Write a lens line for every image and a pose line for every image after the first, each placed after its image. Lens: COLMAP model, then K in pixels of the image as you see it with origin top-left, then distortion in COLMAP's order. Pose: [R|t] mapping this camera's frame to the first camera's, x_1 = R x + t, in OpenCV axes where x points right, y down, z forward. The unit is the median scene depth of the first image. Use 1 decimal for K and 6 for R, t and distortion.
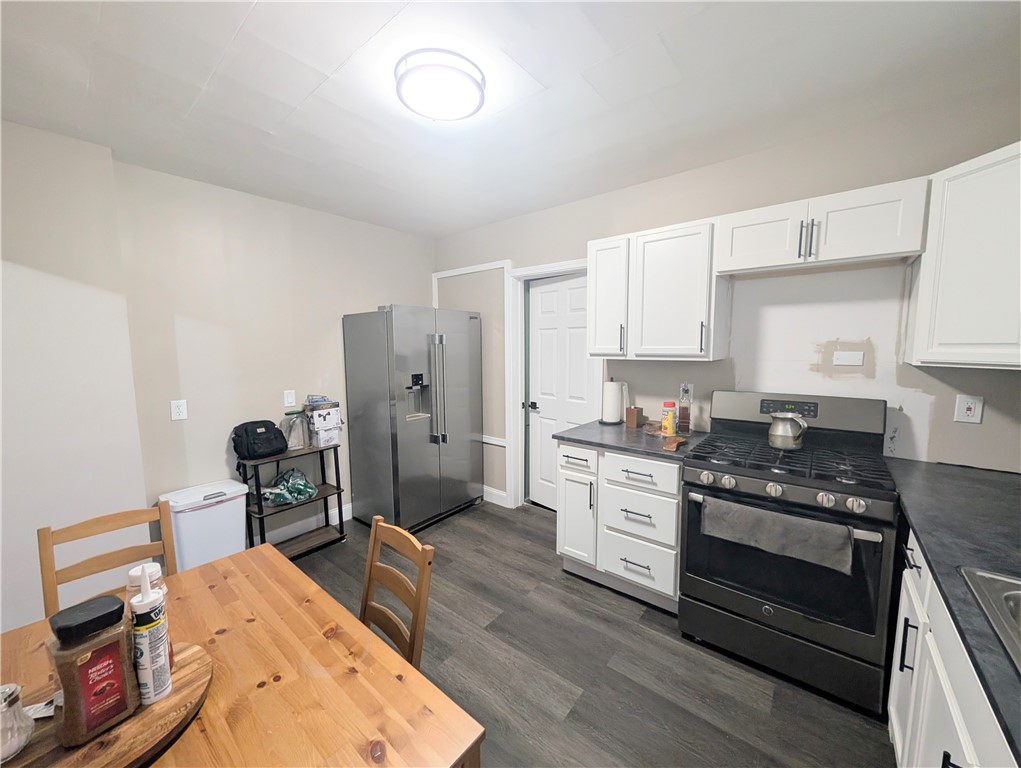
lens RADIAL K [[385.2, 0, 508.0], [0, 385.2, 384.2], [0, 0, 1]] dist [0.000846, -0.000024]
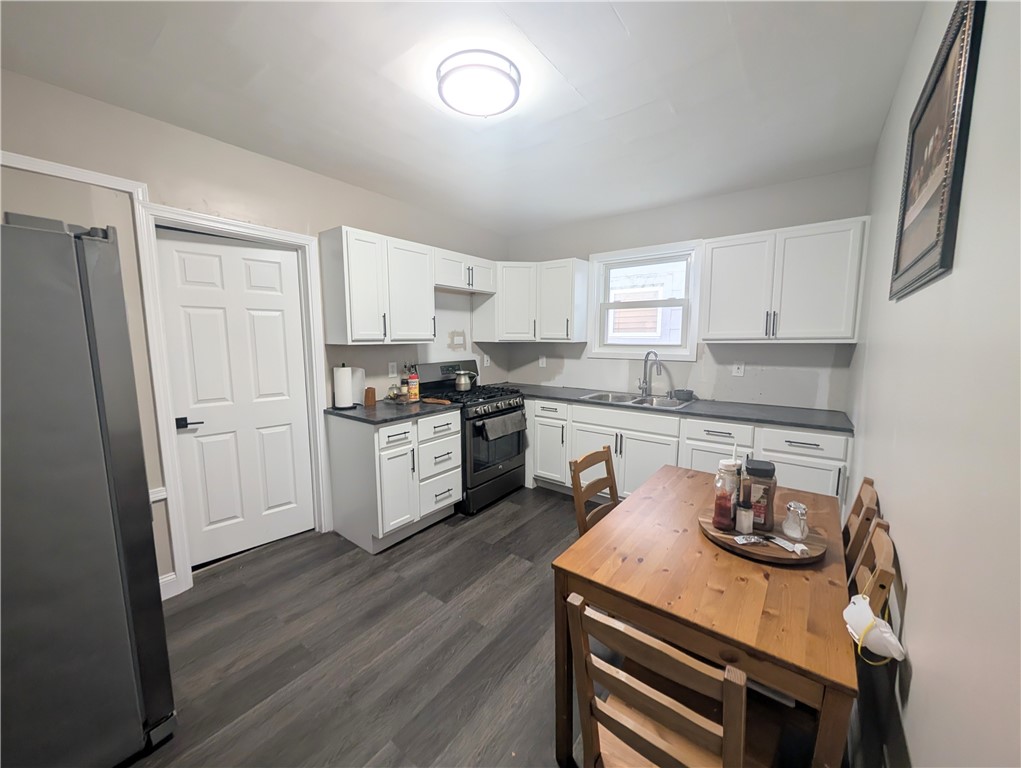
lens RADIAL K [[385.2, 0, 508.9], [0, 385.2, 383.5], [0, 0, 1]] dist [0.000846, -0.000024]
pose [[-0.024968, -0.114331, 0.993129, -1.006472], [0.101628, 0.988002, 0.116296, -0.050772], [-0.994509, 0.103833, -0.013049, 0.767716]]
